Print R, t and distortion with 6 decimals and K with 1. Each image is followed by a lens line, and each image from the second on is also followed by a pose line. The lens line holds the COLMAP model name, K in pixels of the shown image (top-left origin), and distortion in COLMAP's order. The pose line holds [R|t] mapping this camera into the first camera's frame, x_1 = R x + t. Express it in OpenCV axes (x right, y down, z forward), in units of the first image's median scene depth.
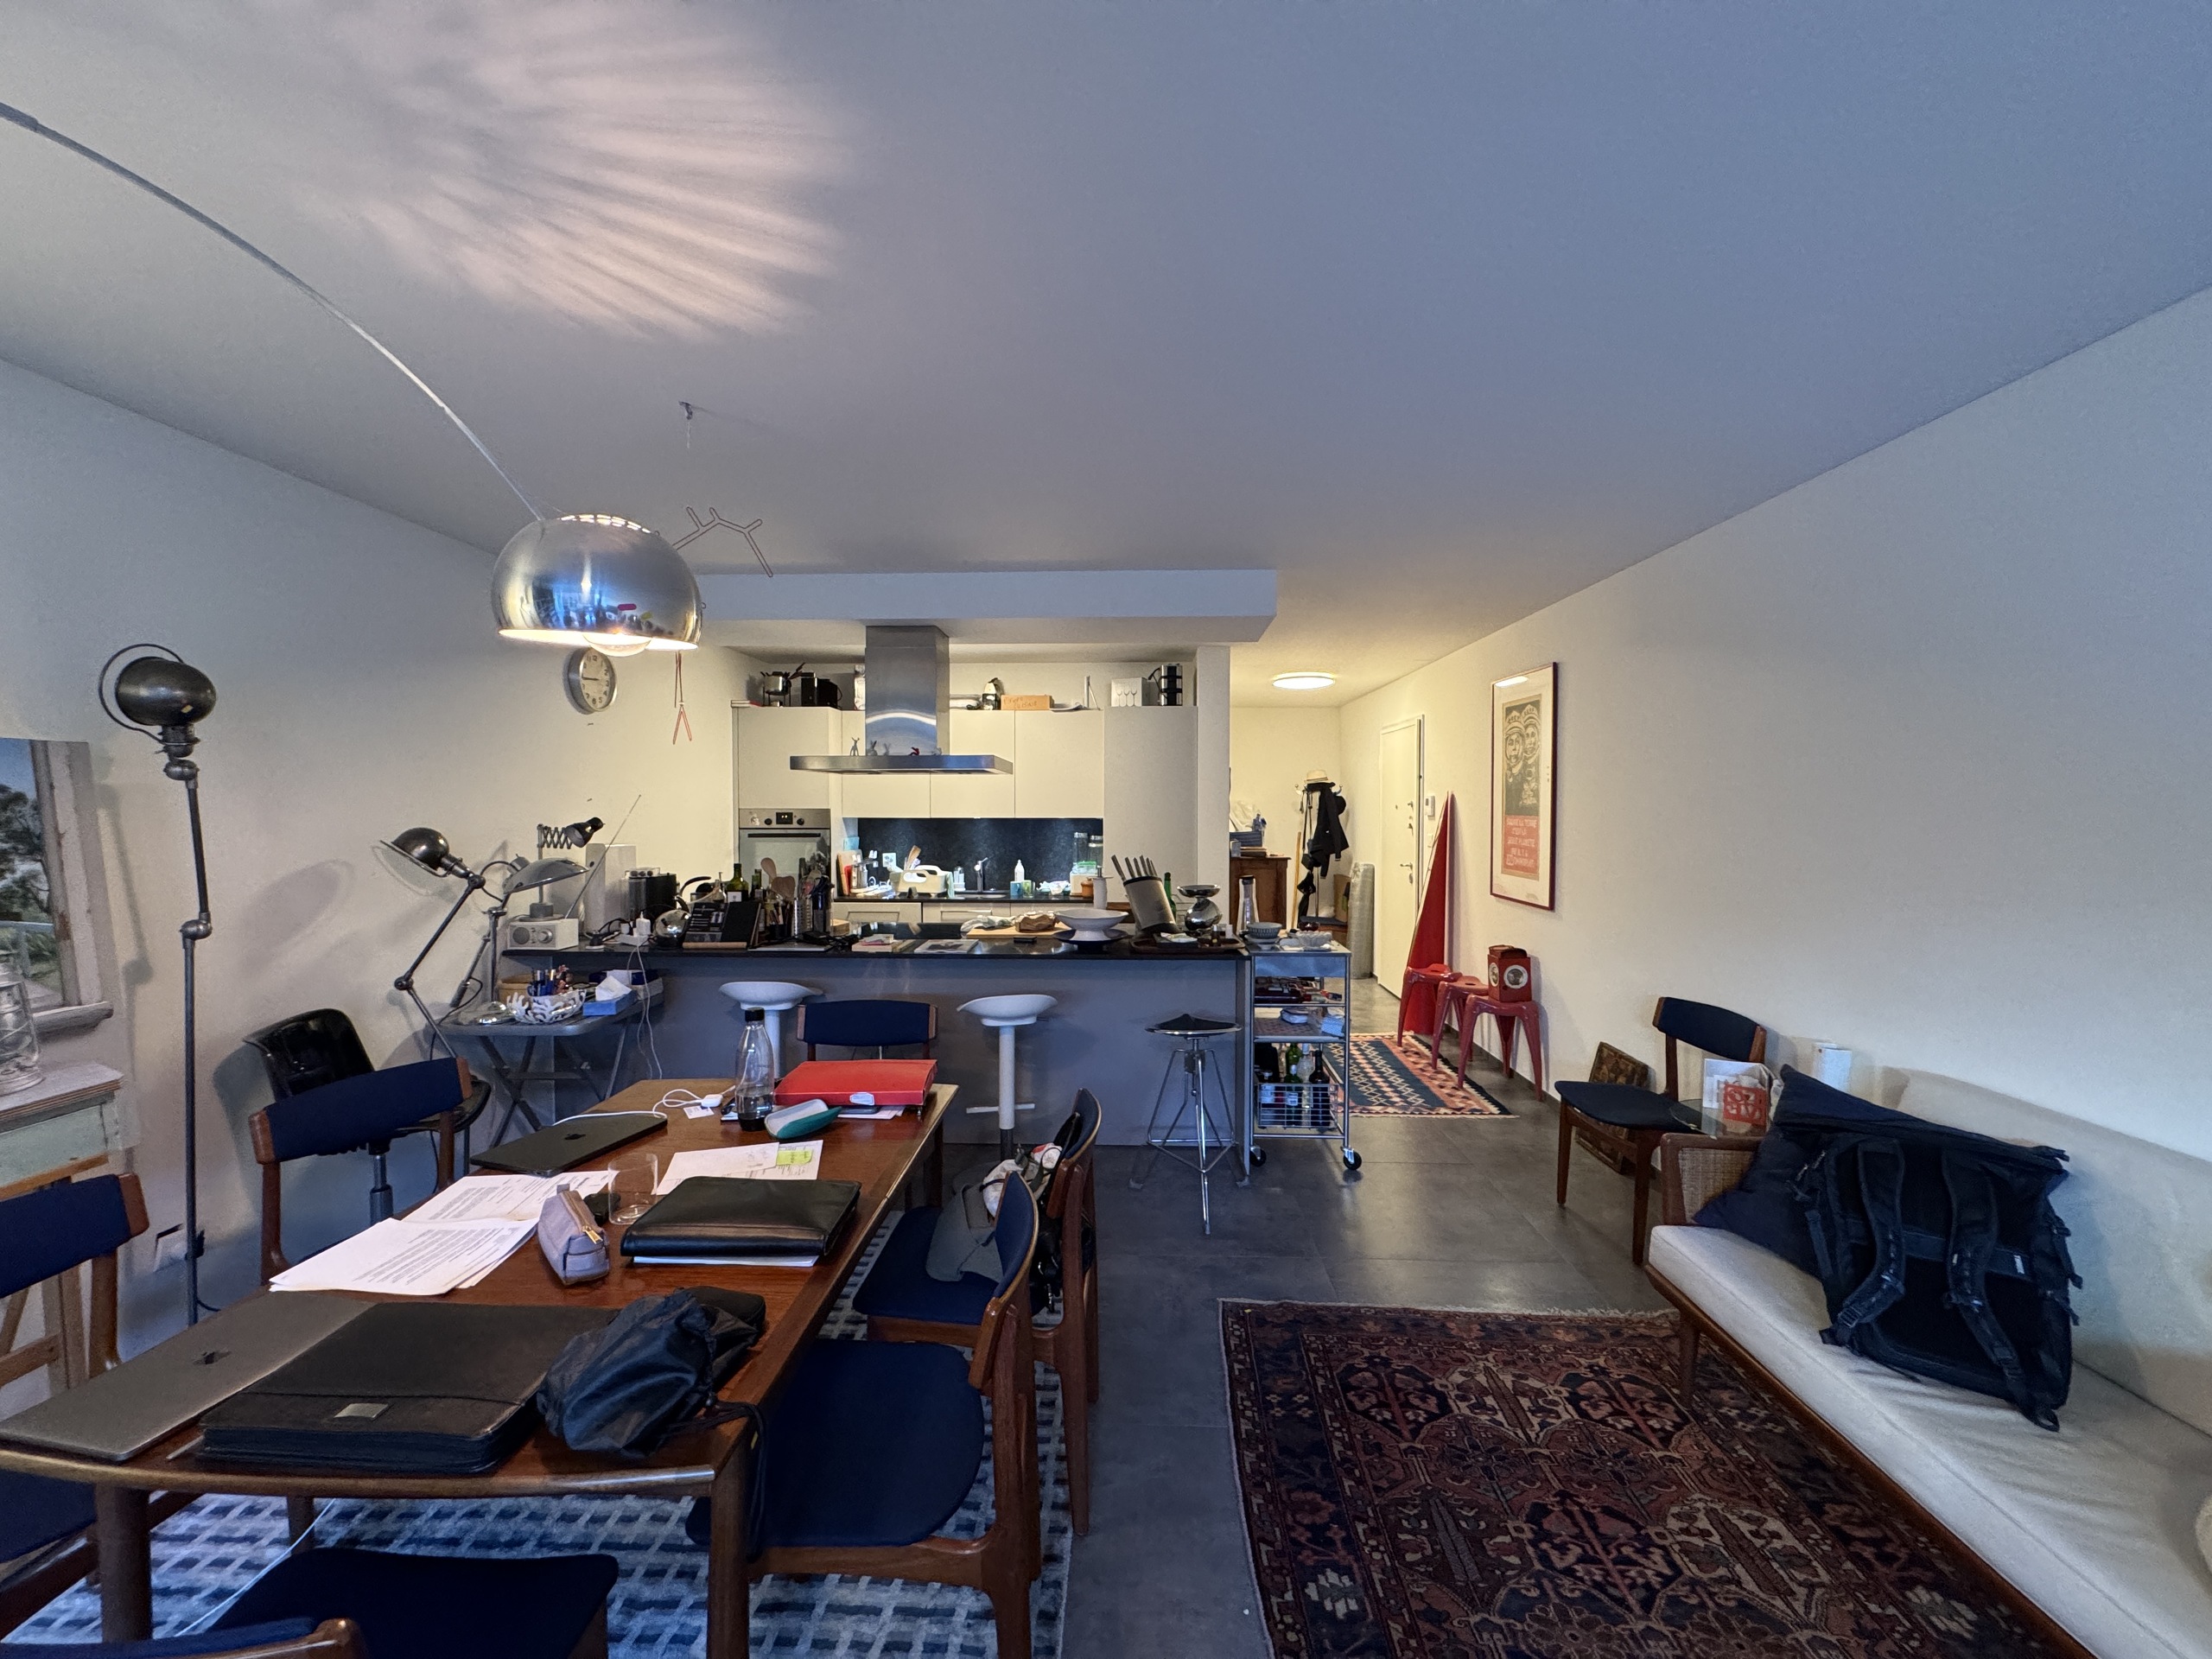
lens RADIAL K [[885.6, 0, 1106.8], [0, 885.6, 825.7], [0, 0, 1]] dist [-0.003447, -0.000739]
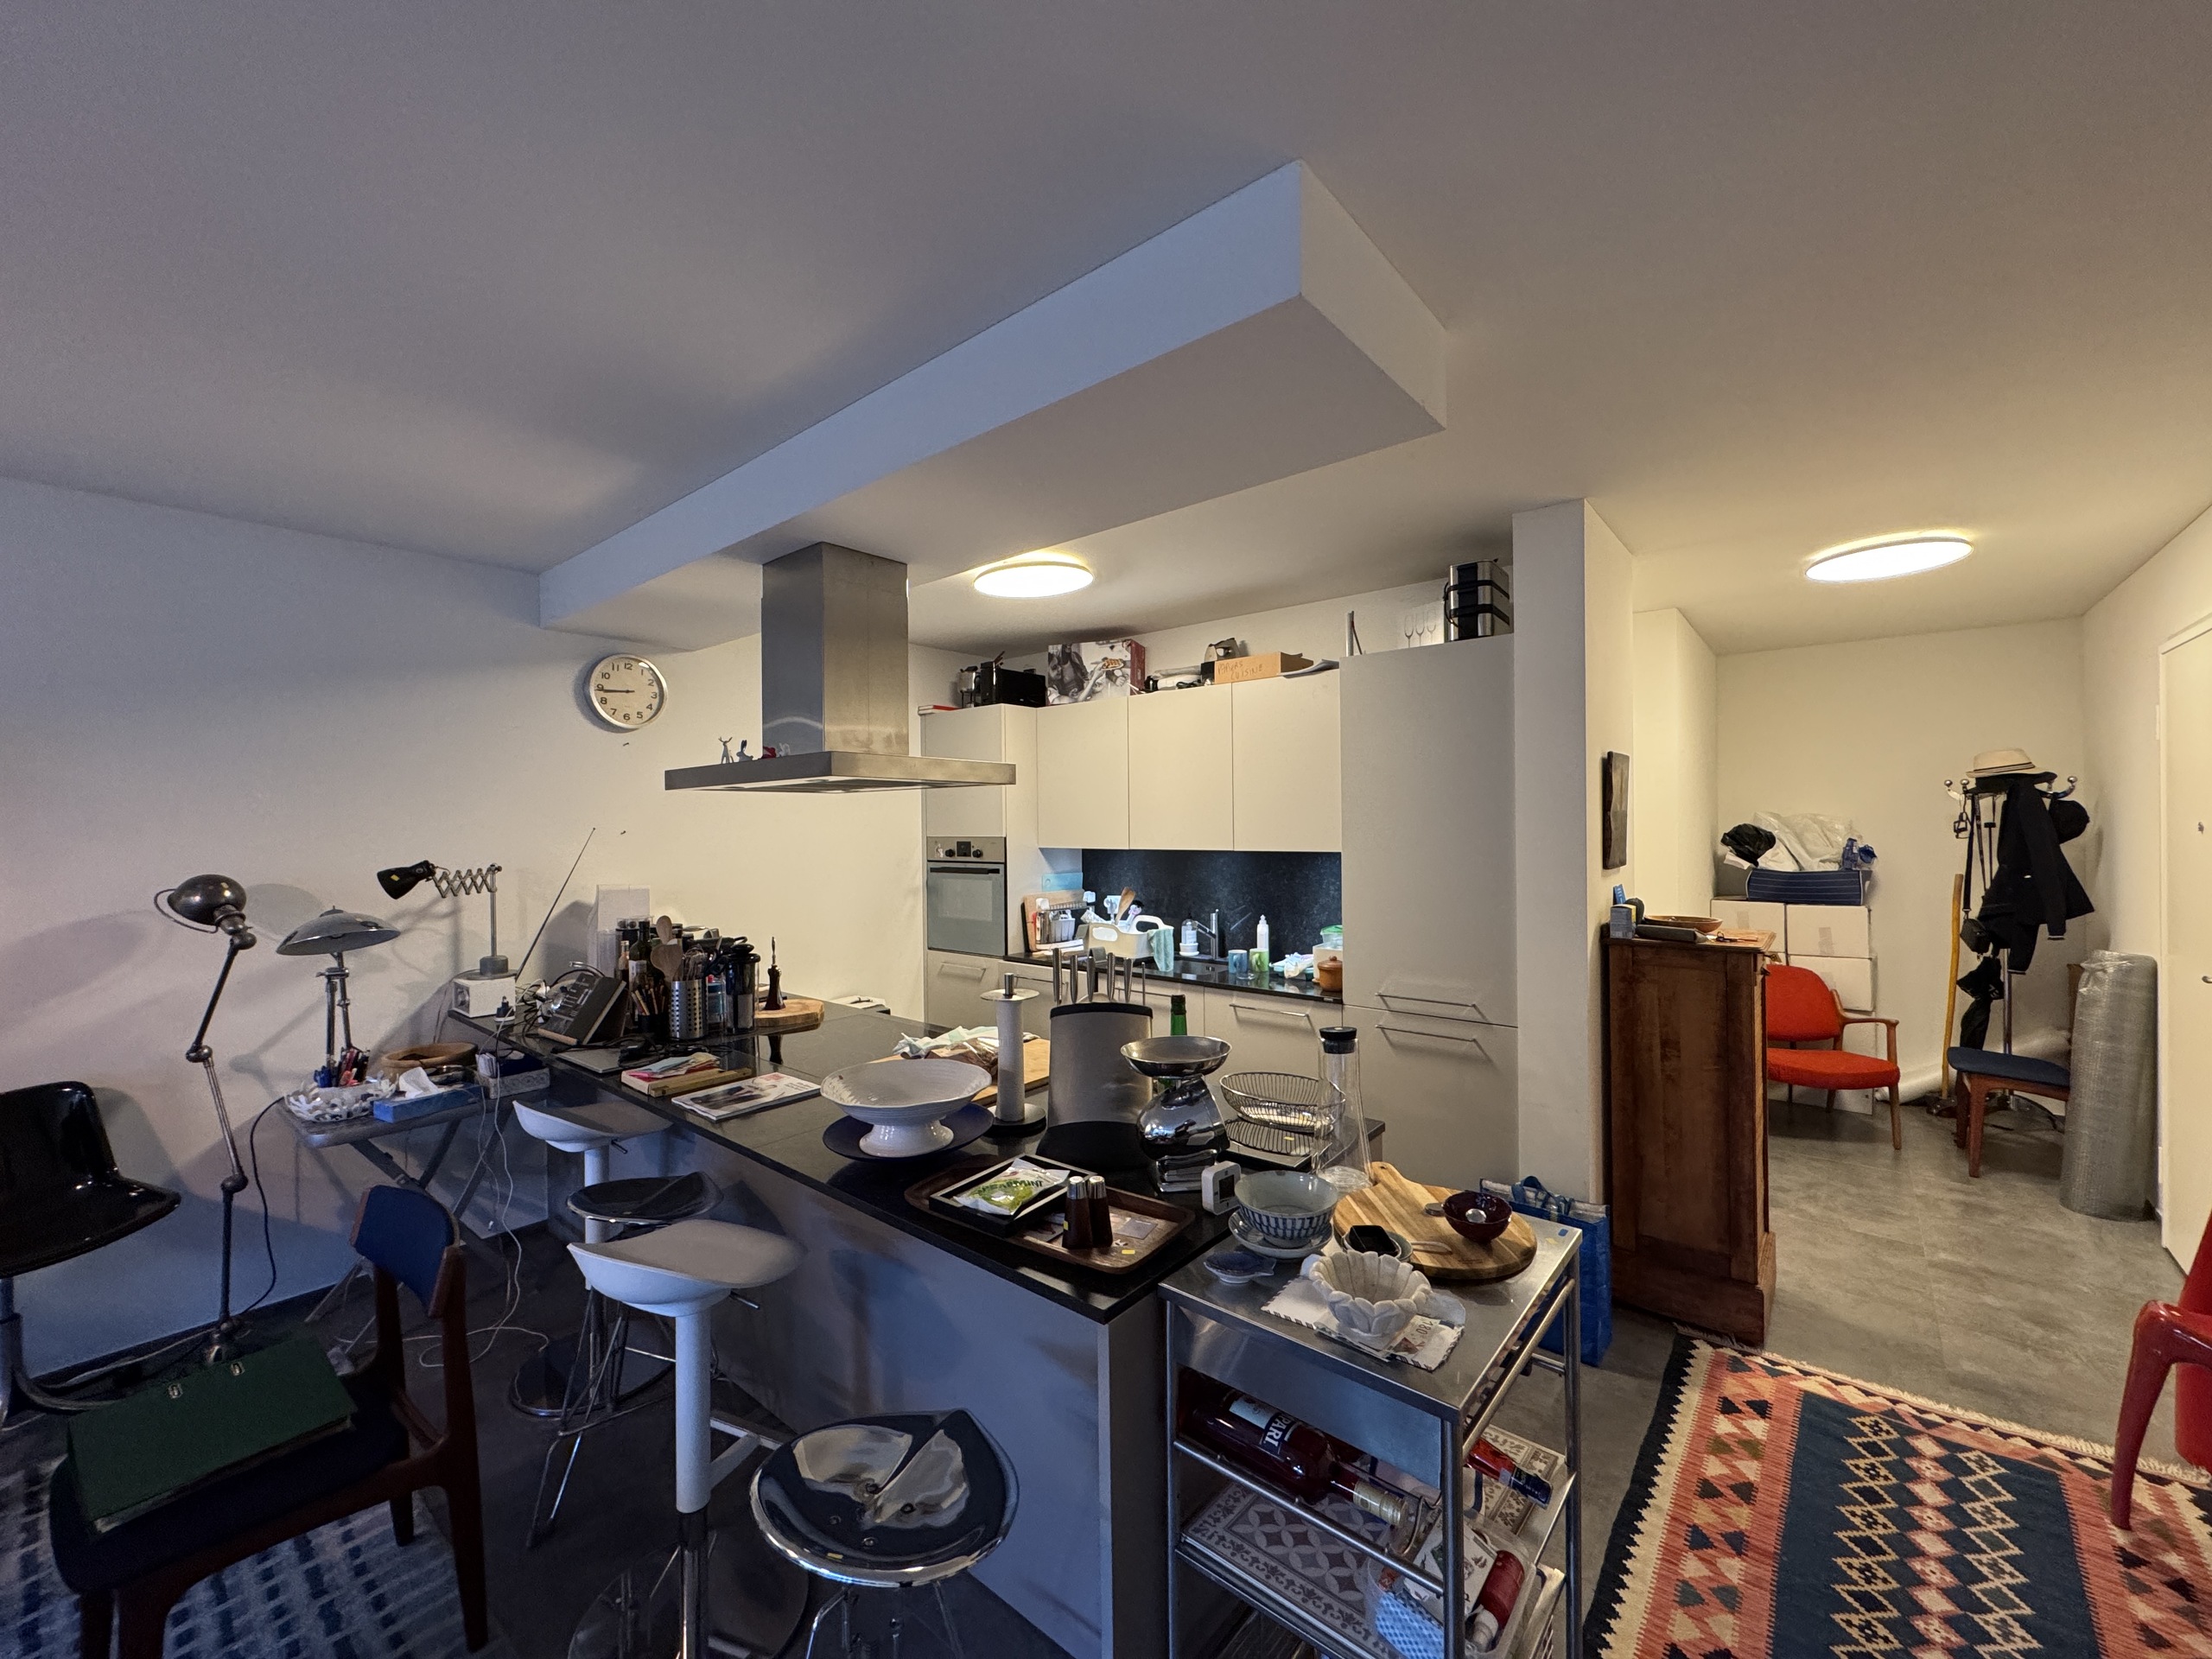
lens RADIAL K [[885.6, 0, 1106.1], [0, 885.6, 826.4], [0, 0, 1]] dist [-0.003447, -0.000739]
pose [[0.781024, -0.008346, -0.624446, 0.219498], [-0.002038, 0.999871, -0.015913, -0.015914], [0.624498, 0.013701, 0.780906, 0.443629]]
